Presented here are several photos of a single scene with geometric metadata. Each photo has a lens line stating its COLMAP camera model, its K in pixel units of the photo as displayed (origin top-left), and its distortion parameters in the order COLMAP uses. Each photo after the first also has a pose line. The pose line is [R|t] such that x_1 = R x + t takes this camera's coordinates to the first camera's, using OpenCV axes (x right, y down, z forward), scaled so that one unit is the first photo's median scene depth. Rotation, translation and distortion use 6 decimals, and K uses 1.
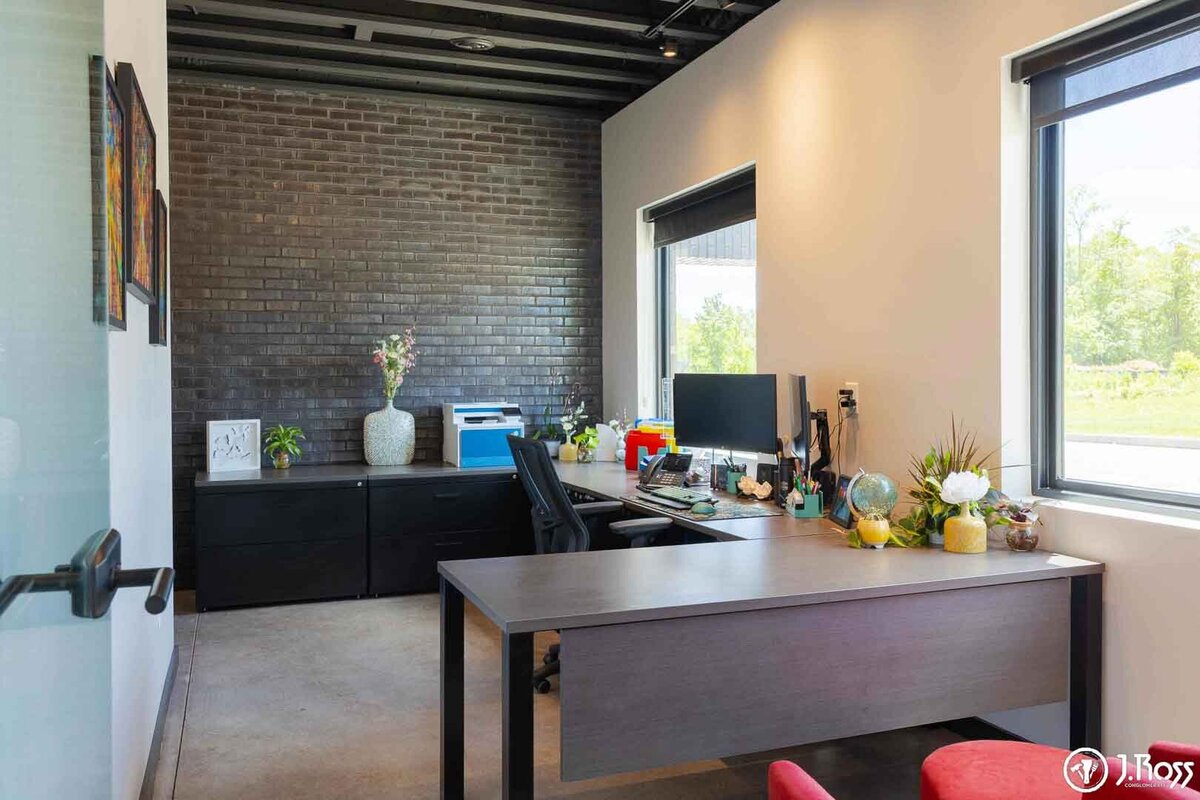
lens RADIAL K [[954.4, 0, 596.8], [0, 954.4, 393.7], [0, 0, 1]] dist [-0.003487, -0.005891]
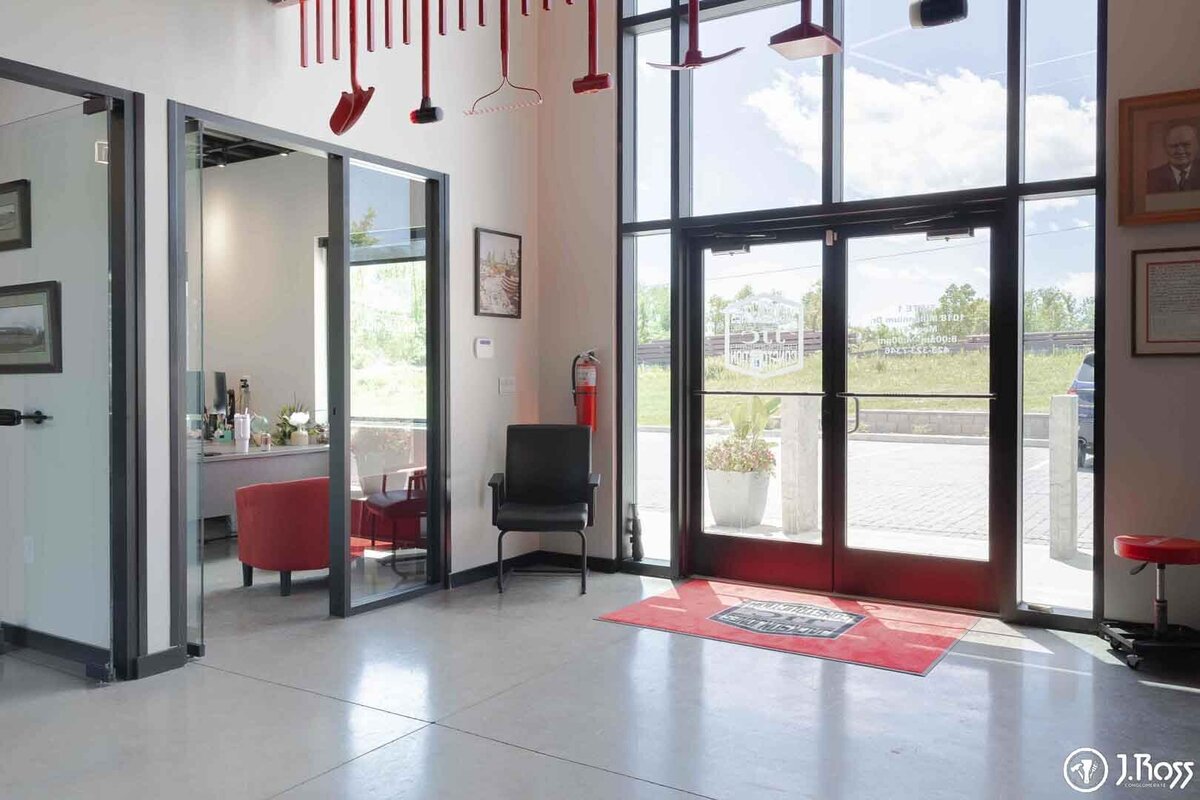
lens RADIAL K [[954.4, 0, 596.4], [0, 954.4, 394.8], [0, 0, 1]] dist [-0.003487, -0.005891]
pose [[0.797850, -0.006044, 0.602825, -0.449718], [0.006512, 0.999978, 0.001407, 0.037854], [-0.602820, 0.002803, 0.797872, -1.323369]]
